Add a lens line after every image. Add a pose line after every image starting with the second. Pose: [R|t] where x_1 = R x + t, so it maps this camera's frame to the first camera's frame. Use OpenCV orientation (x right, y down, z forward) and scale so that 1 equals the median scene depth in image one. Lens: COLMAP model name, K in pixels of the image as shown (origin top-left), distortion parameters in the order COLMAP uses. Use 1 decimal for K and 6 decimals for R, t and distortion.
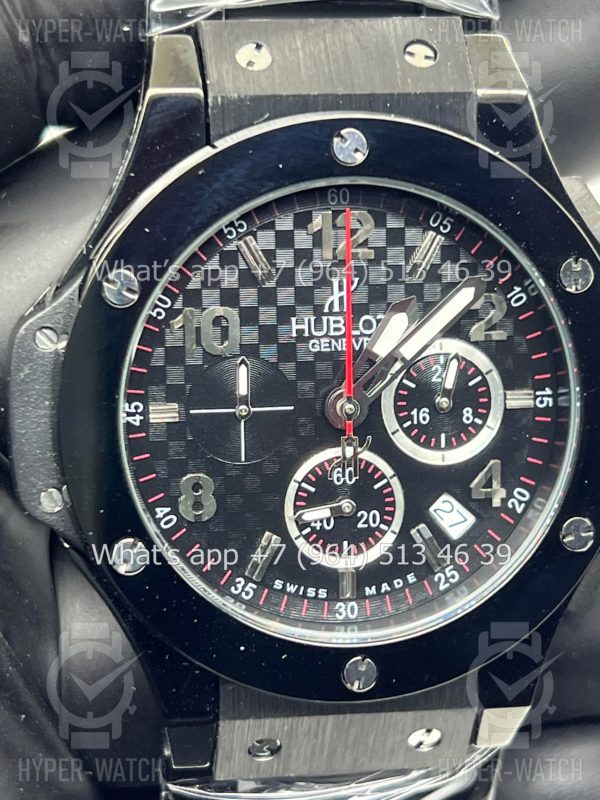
lens RADIAL K [[1919.7, 0, 298.9], [0, 1919.7, 398.3], [0, 0, 1]] dist [0.188721, 0.000000]
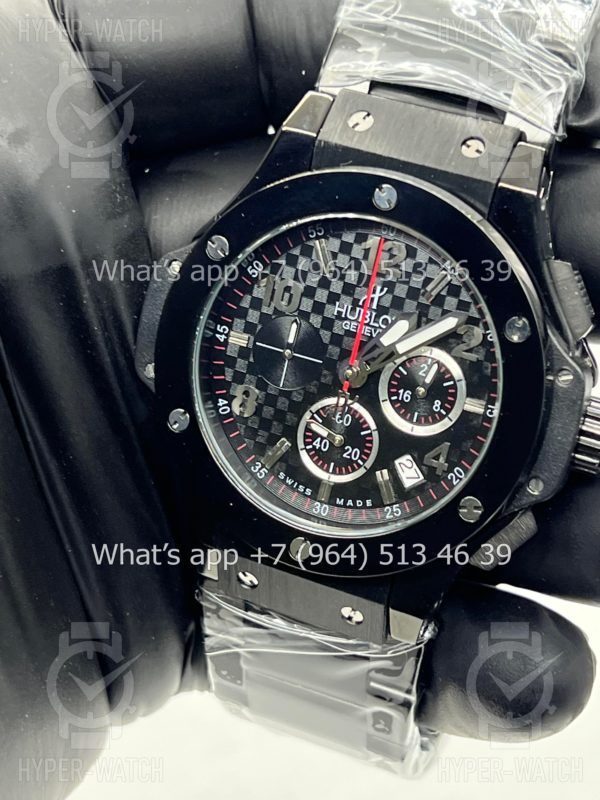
lens RADIAL K [[1919.7, 0, 294.6], [0, 1919.7, 395.2], [0, 0, 1]] dist [0.188721, 0.000000]
pose [[0.848200, 0.301309, -0.435625, 0.614683], [-0.291646, 0.952211, 0.090757, -0.096103], [0.442153, 0.050068, 0.895541, -0.299275]]
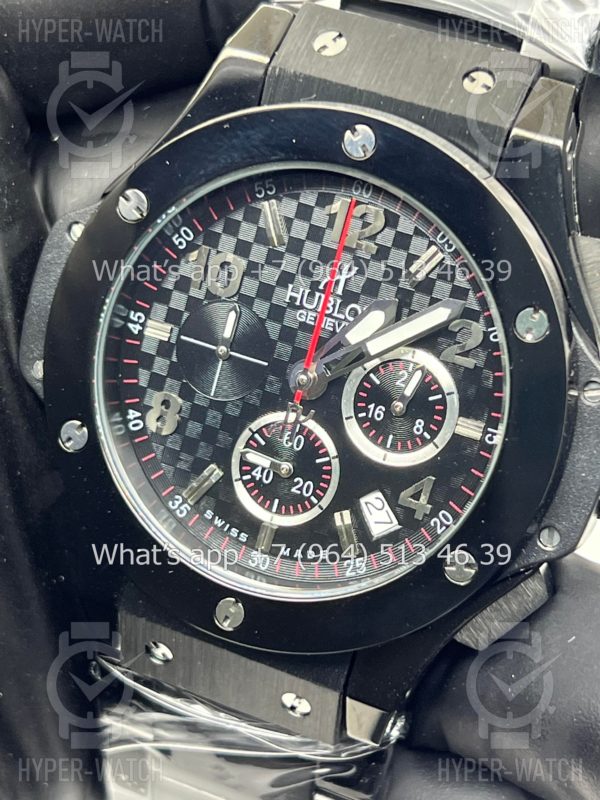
lens RADIAL K [[1919.7, 0, 304.0], [0, 1919.7, 403.6], [0, 0, 1]] dist [0.188721, 0.000000]
pose [[0.847692, 0.319951, -0.423143, 0.478504], [-0.325551, 0.943538, 0.061254, -0.047017], [0.418850, 0.085830, 0.903990, 0.032871]]
